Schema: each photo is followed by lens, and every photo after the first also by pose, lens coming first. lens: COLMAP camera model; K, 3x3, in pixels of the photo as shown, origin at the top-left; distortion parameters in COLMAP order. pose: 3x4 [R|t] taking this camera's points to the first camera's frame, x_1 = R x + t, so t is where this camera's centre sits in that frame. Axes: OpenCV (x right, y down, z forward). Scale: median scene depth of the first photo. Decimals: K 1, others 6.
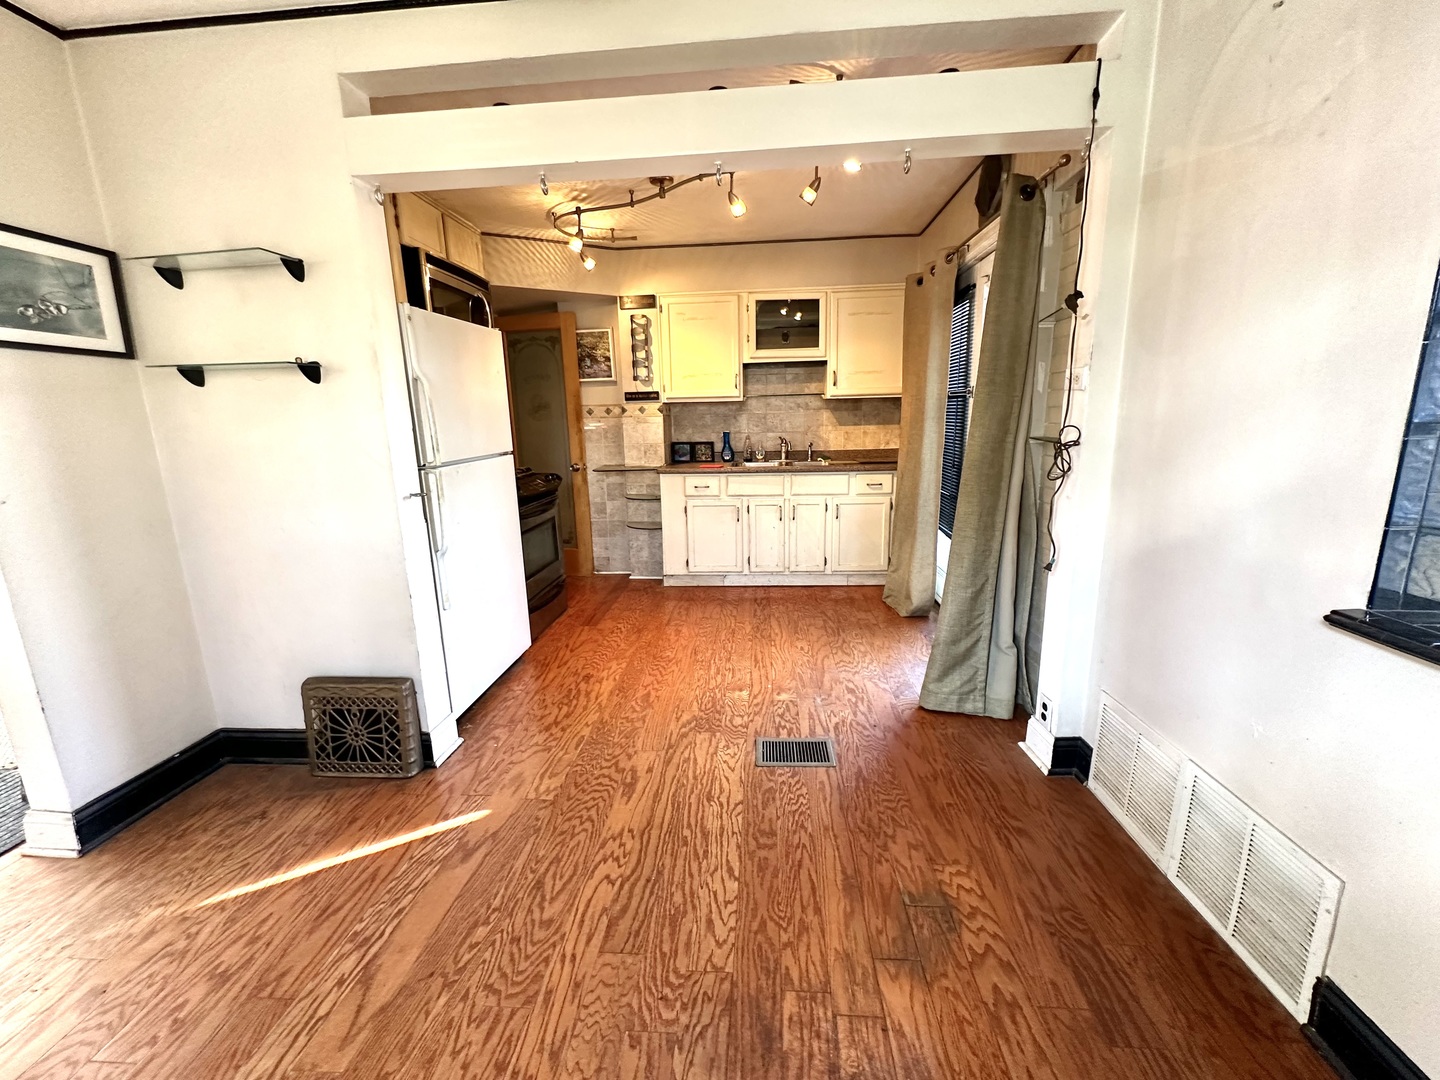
lens RADIAL K [[573.5, 0, 721.2], [0, 573.5, 540.4], [0, 0, 1]] dist [-0.004116, 0.000597]
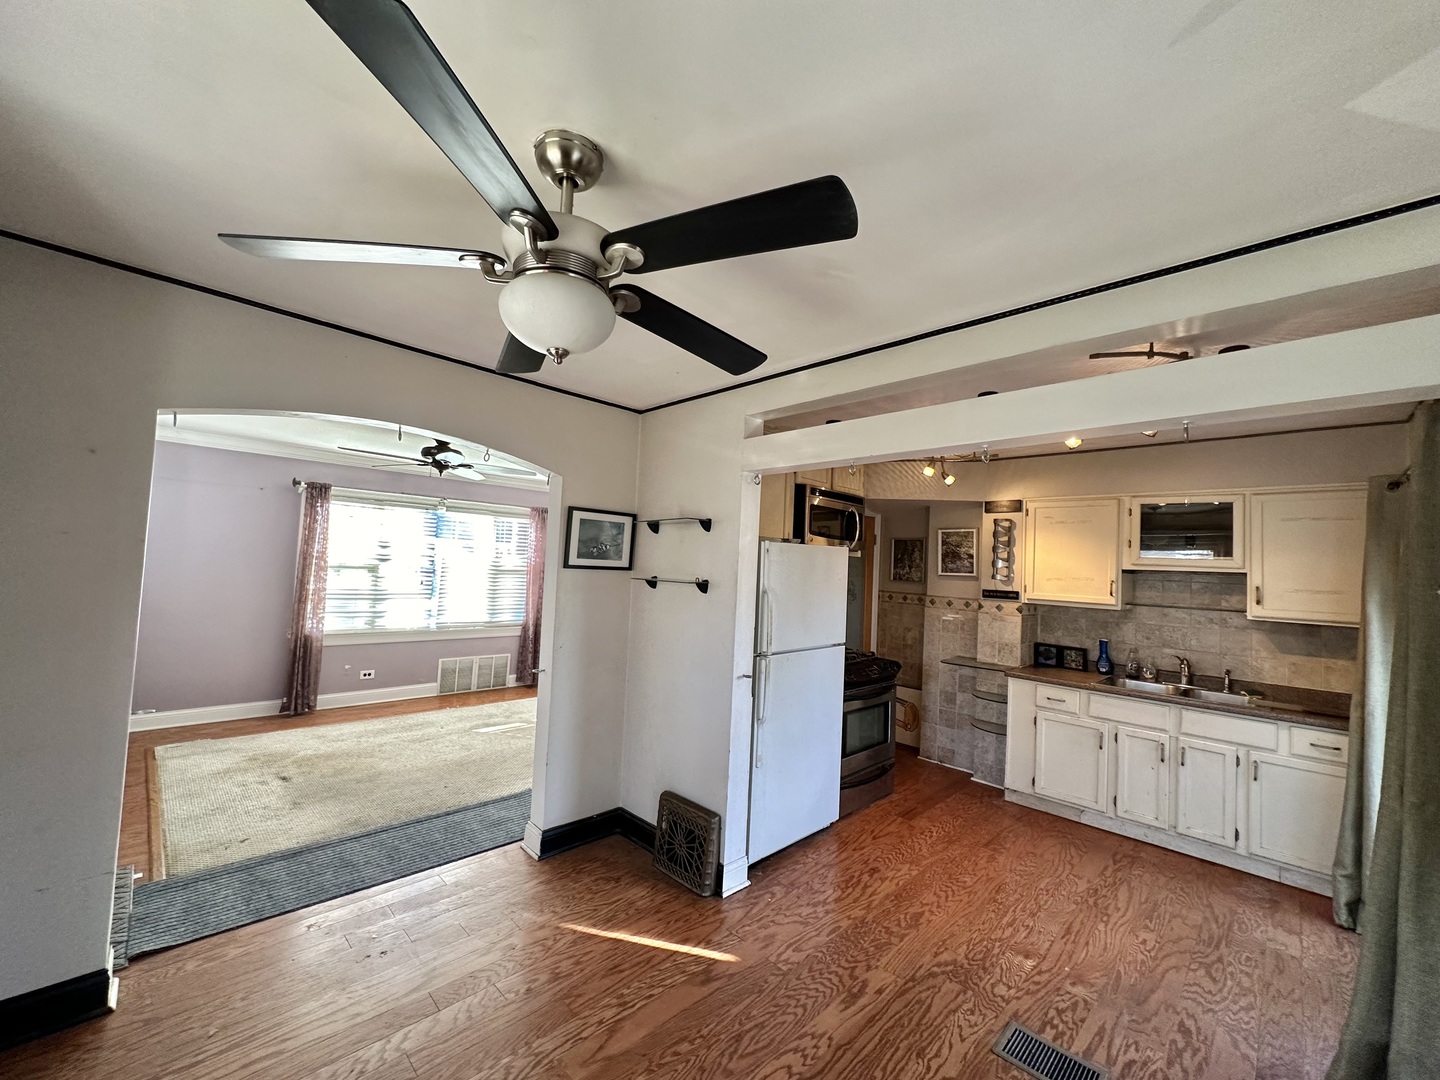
lens RADIAL K [[573.5, 0, 723.9], [0, 573.5, 541.3], [0, 0, 1]] dist [-0.004116, 0.000597]
pose [[0.755389, 0.028797, -0.654644, 0.279490], [-0.198068, 0.962337, -0.186218, -0.110601], [0.624625, 0.270331, 0.732642, -0.112699]]
